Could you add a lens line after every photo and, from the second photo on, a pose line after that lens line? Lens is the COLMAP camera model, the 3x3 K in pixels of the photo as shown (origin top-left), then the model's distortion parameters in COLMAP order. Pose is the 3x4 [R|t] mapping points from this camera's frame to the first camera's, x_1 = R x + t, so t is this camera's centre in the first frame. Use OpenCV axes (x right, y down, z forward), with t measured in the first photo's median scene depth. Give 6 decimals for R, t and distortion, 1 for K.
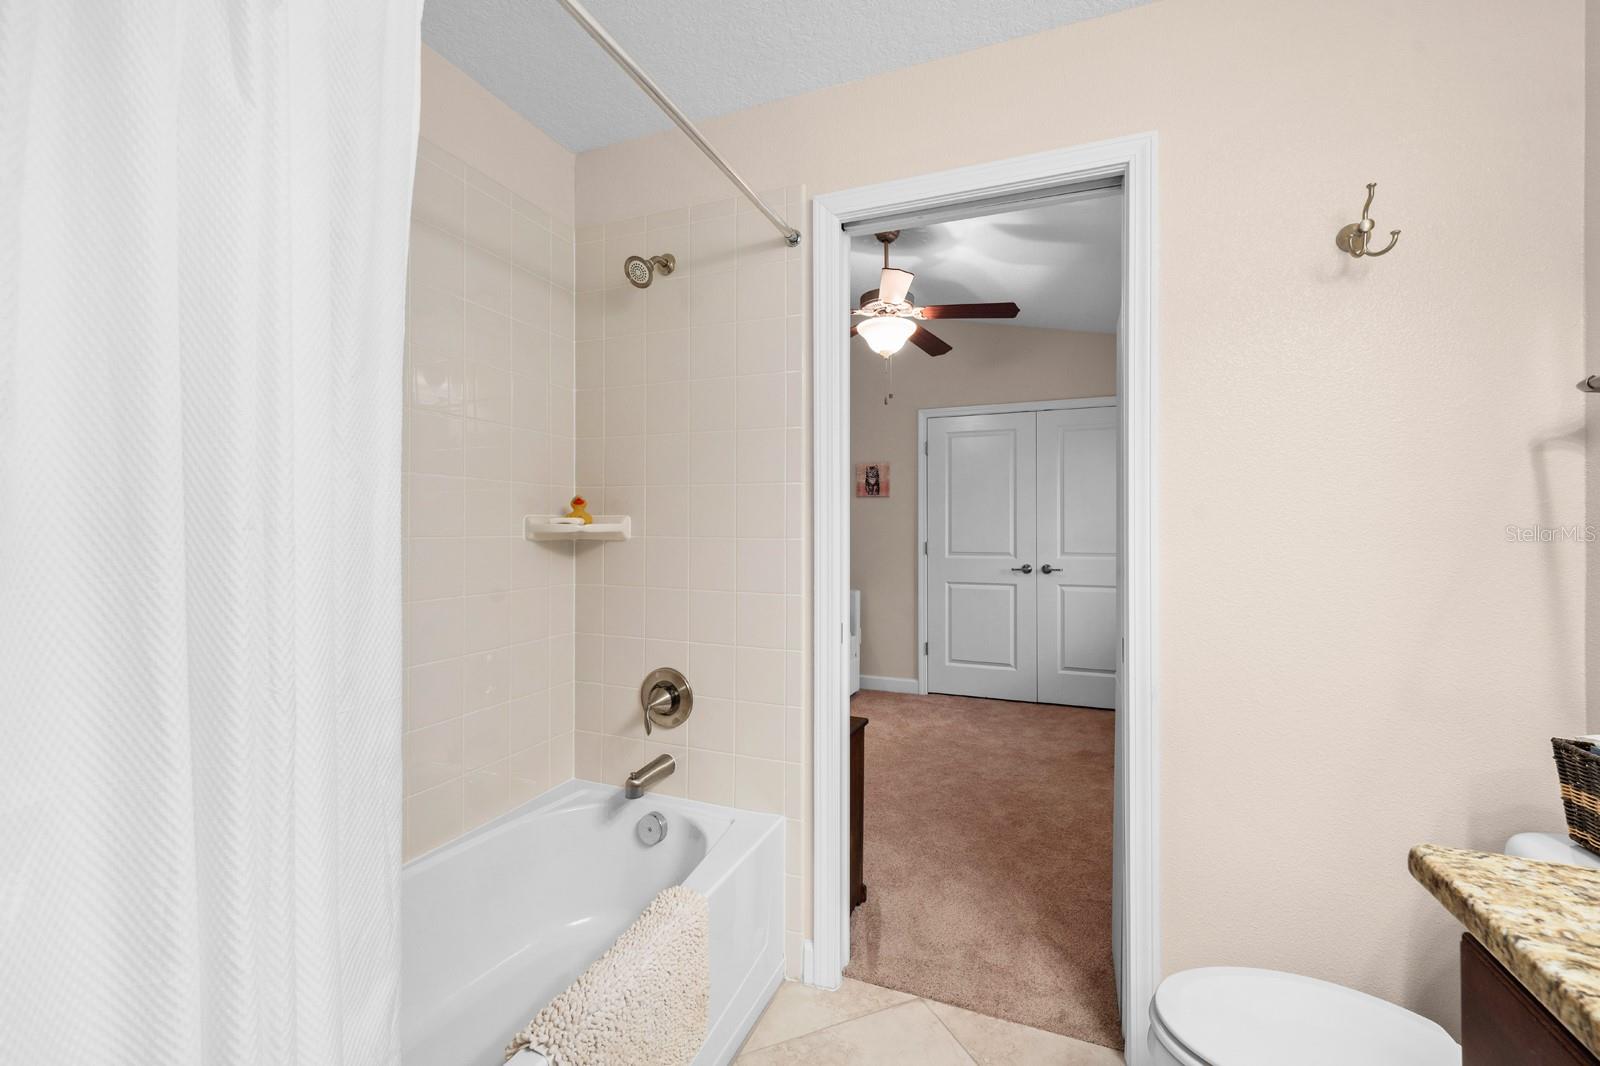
lens RADIAL K [[655.4, 0, 799.1], [0, 655.4, 530.0], [0, 0, 1]] dist [-0.001921, 0.000098]
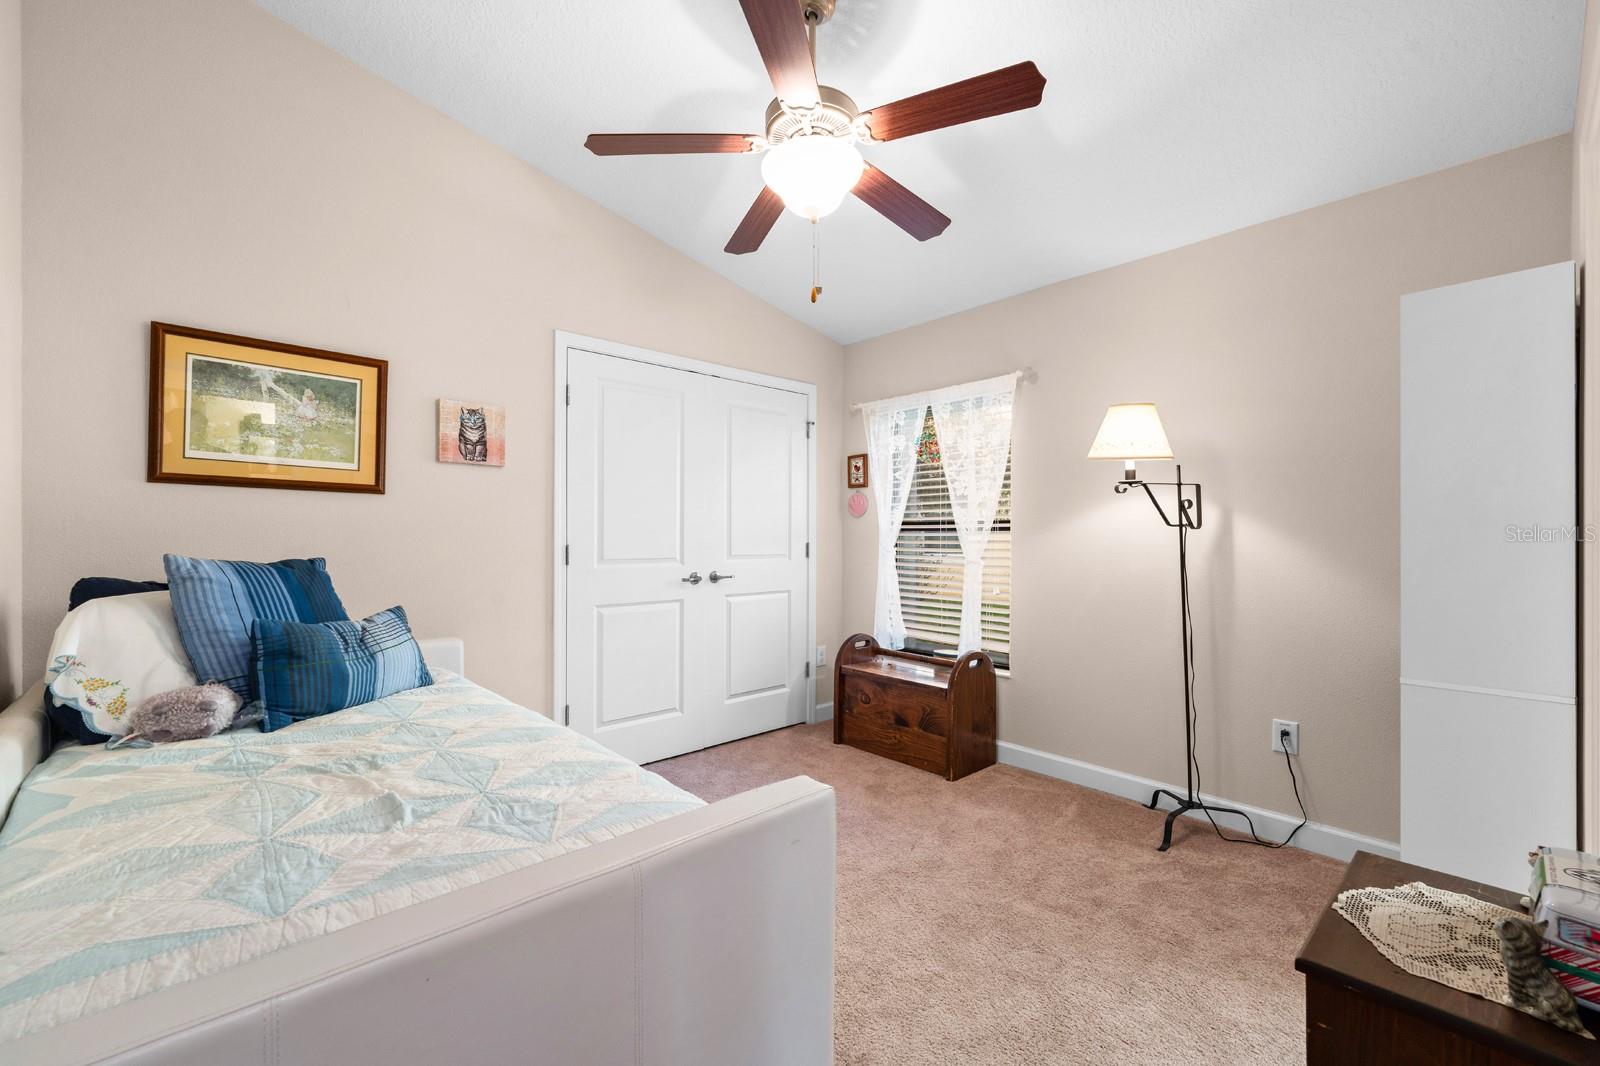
lens RADIAL K [[655.4, 0, 800.8], [0, 655.4, 534.5], [0, 0, 1]] dist [-0.001921, 0.000098]
pose [[0.418962, -0.000439, 0.908004, -0.279411], [-0.008499, 0.999954, 0.004405, 0.003400], [-0.907964, -0.009563, 0.418939, 0.533985]]
